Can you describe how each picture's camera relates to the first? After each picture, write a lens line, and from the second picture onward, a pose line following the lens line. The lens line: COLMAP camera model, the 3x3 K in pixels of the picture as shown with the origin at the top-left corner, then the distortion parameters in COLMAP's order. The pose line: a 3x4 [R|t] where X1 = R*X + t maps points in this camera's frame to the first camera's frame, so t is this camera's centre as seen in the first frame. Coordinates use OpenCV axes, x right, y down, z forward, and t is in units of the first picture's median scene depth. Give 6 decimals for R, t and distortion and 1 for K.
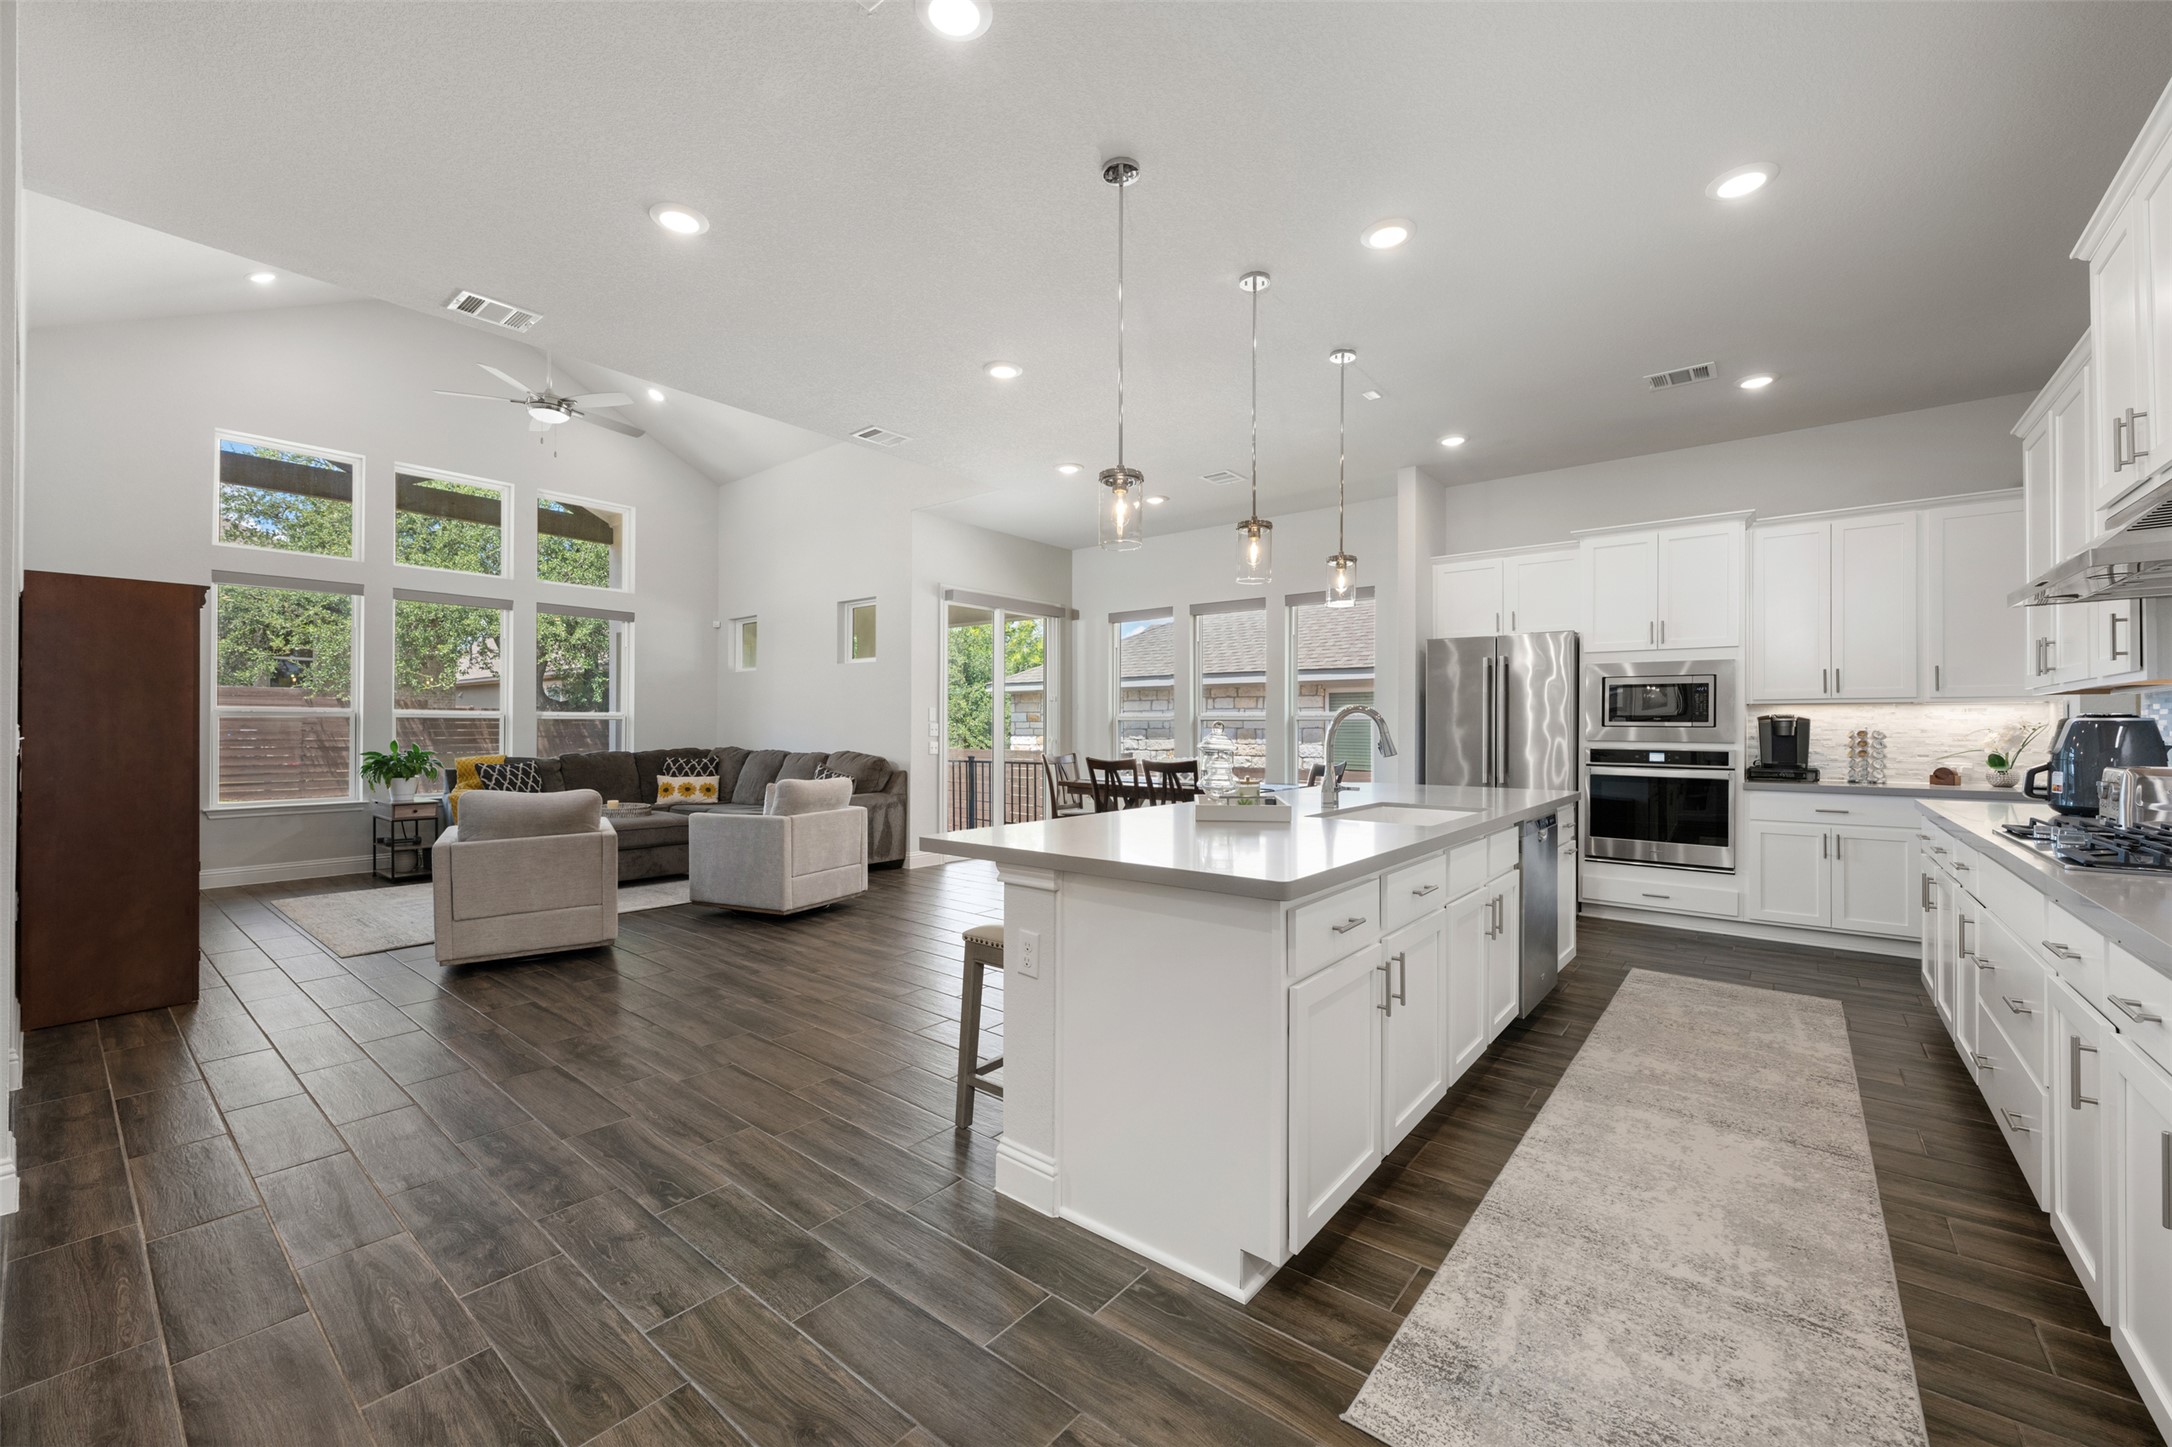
lens RADIAL K [[857.8, 0, 1086.0], [0, 857.8, 723.5], [0, 0, 1]] dist [0.000919, 0.000147]
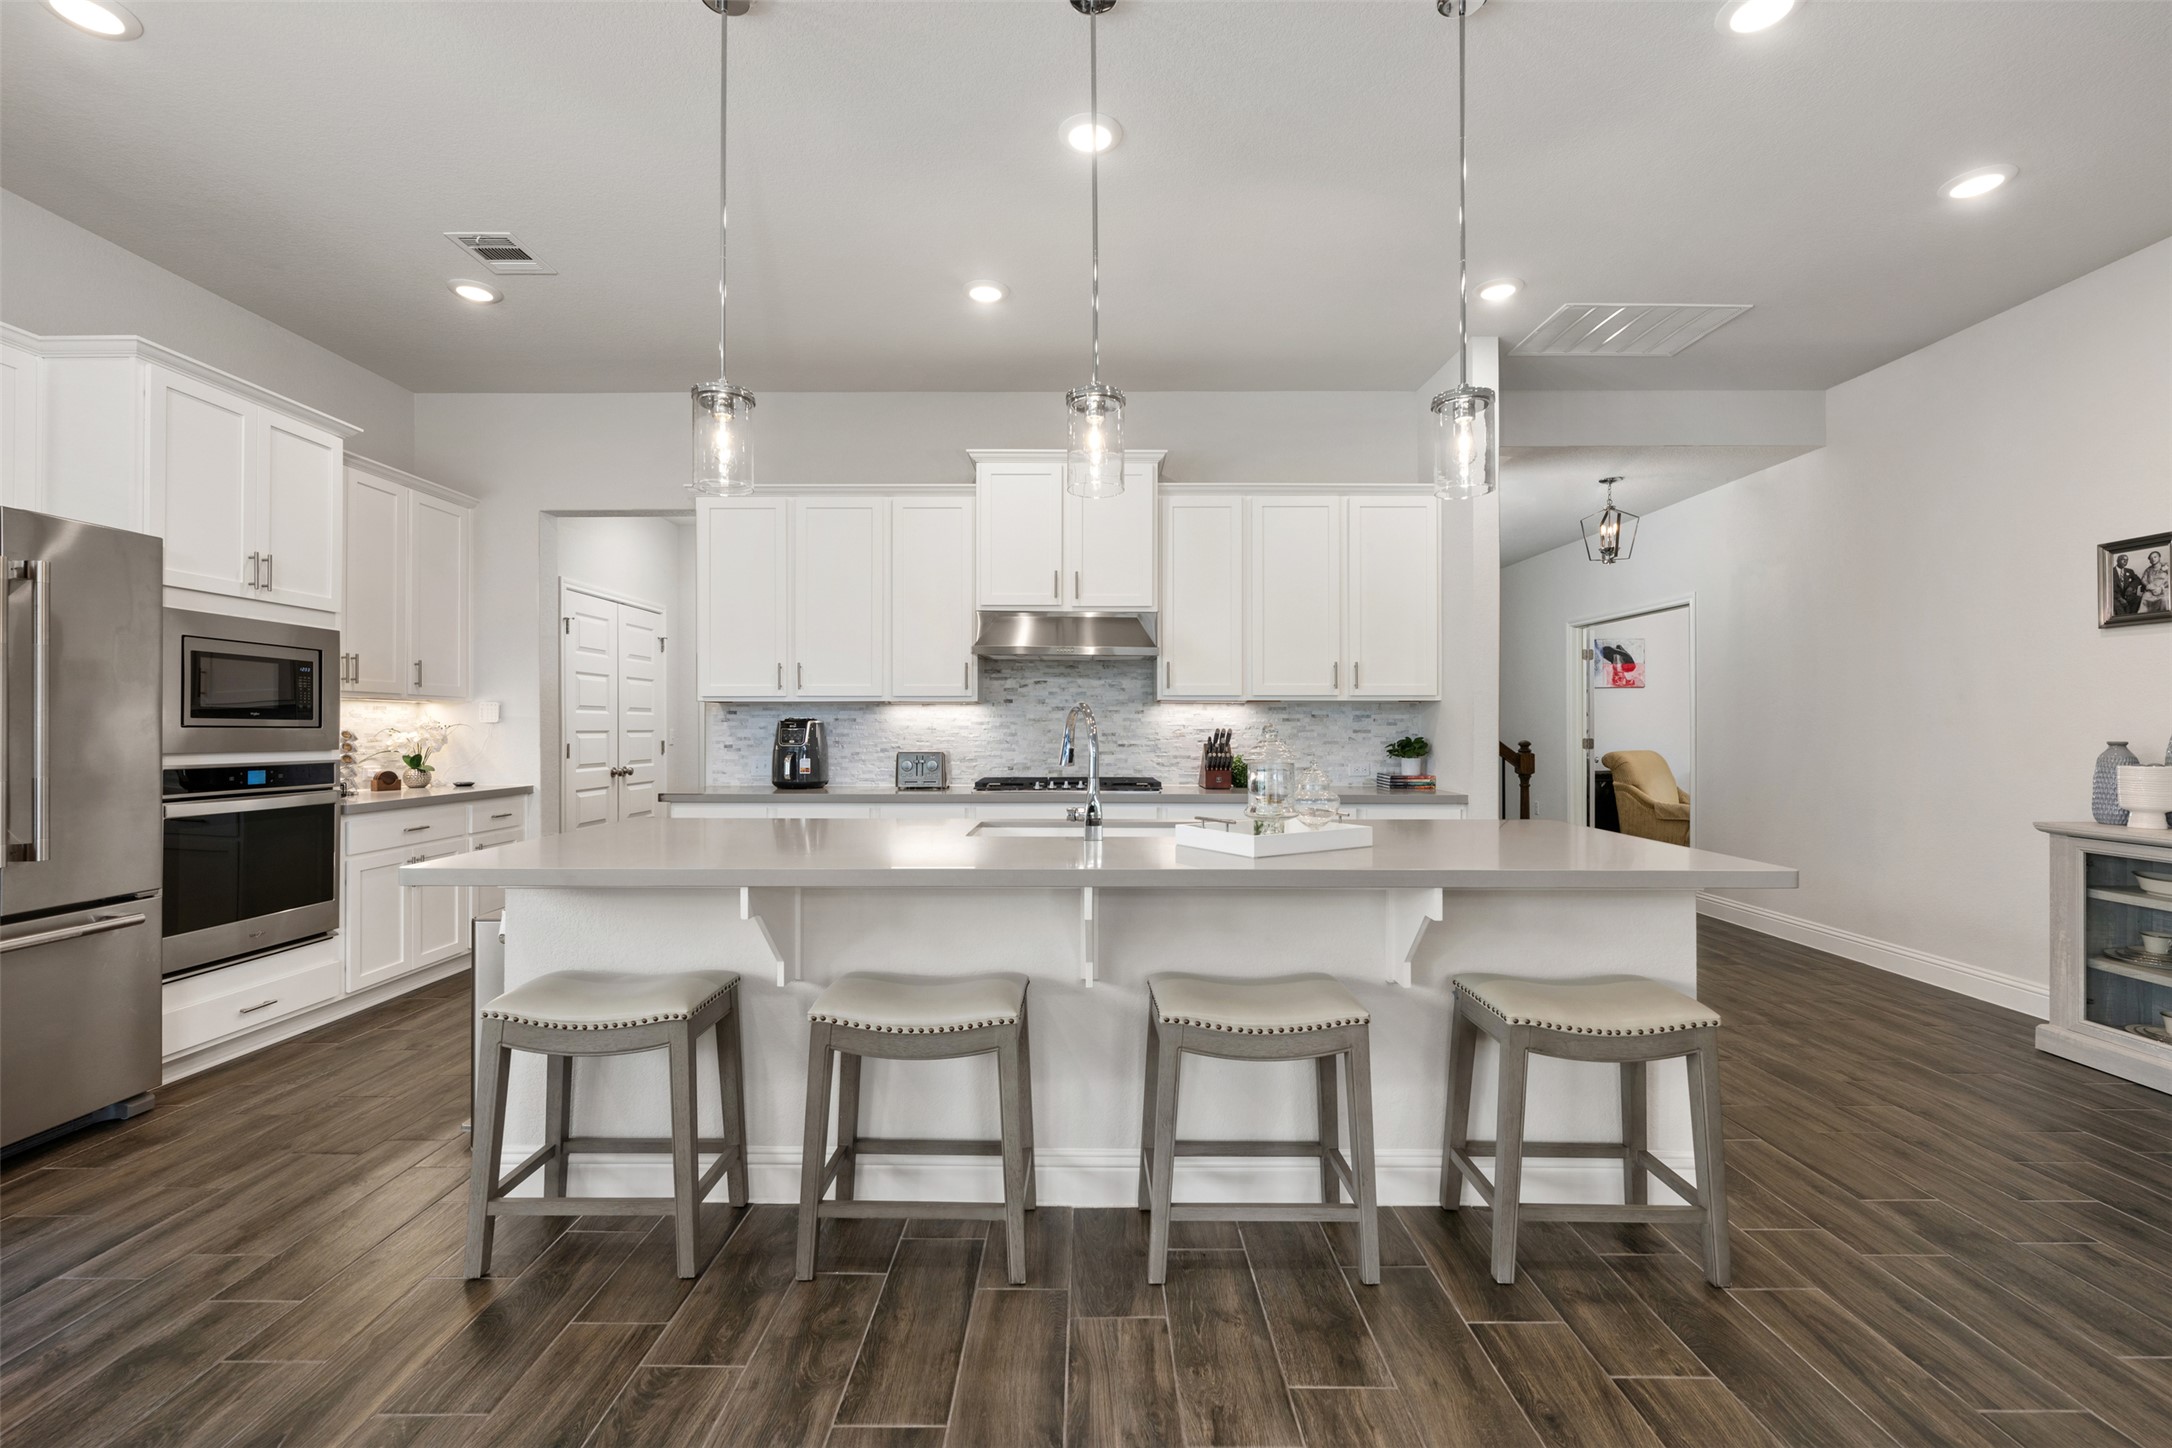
lens RADIAL K [[935.8, 0, 1081.8], [0, 935.8, 727.0], [0, 0, 1]] dist [0.001946, 0.000549]
pose [[-0.627068, -0.002820, 0.778959, -0.218025], [-0.004656, 0.999989, -0.000128, 0.001257], [-0.778950, -0.003707, -0.627075, 0.990453]]
